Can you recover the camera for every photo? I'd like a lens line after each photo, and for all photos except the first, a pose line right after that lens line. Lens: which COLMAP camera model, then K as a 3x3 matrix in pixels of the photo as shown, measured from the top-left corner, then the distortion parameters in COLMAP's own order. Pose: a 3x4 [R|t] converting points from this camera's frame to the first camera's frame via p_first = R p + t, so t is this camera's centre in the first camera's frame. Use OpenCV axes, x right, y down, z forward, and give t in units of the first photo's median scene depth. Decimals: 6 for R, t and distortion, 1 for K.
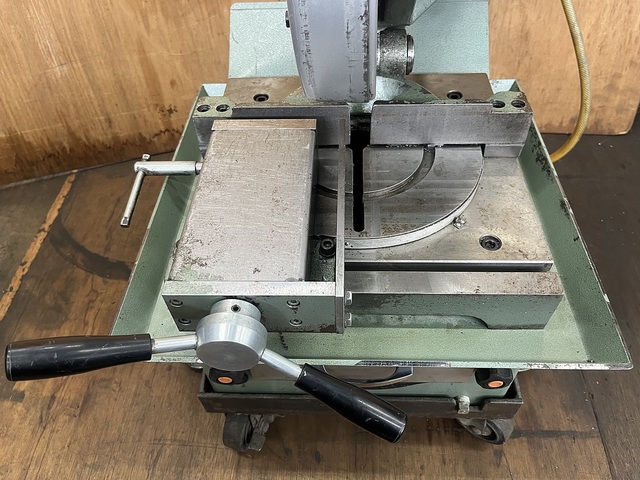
lens RADIAL K [[496.8, 0, 322.6], [0, 496.8, 242.1], [0, 0, 1]] dist [0.064433, -0.116608]
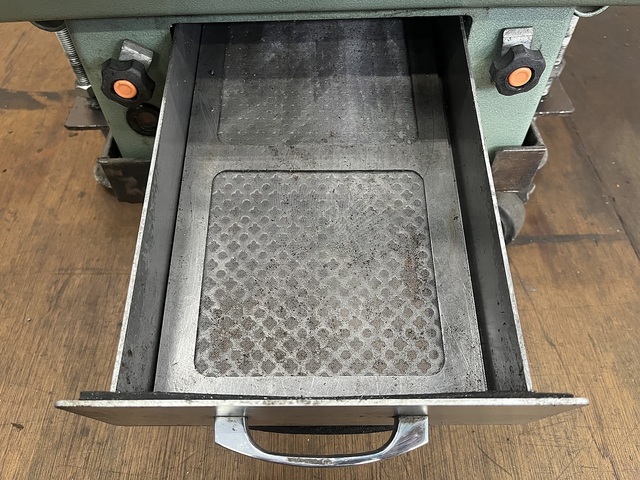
lens RADIAL K [[496.7, 0, 316.9], [0, 496.7, 242.3], [0, 0, 1]] dist [0.070907, -0.123932]
pose [[0.997684, -0.035421, 0.058068, 0.010957], [0.032798, 0.998425, 0.045522, 0.333462], [-0.059589, -0.043512, 0.997274, 0.222159]]
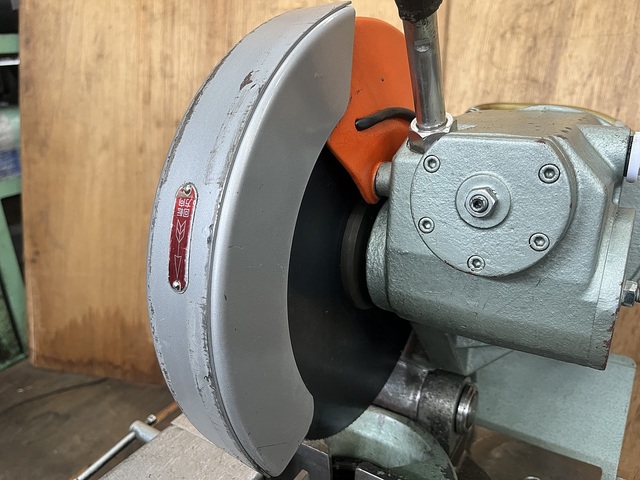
lens RADIAL K [[496.7, 0, 316.9], [0, 496.7, 242.3], [0, 0, 1]] dist [0.070907, -0.123932]
pose [[0.859318, 0.183148, -0.477523, 0.247807], [-0.383413, 0.848612, -0.364489, -0.191055], [0.338476, 0.496301, 0.799449, 0.169037]]
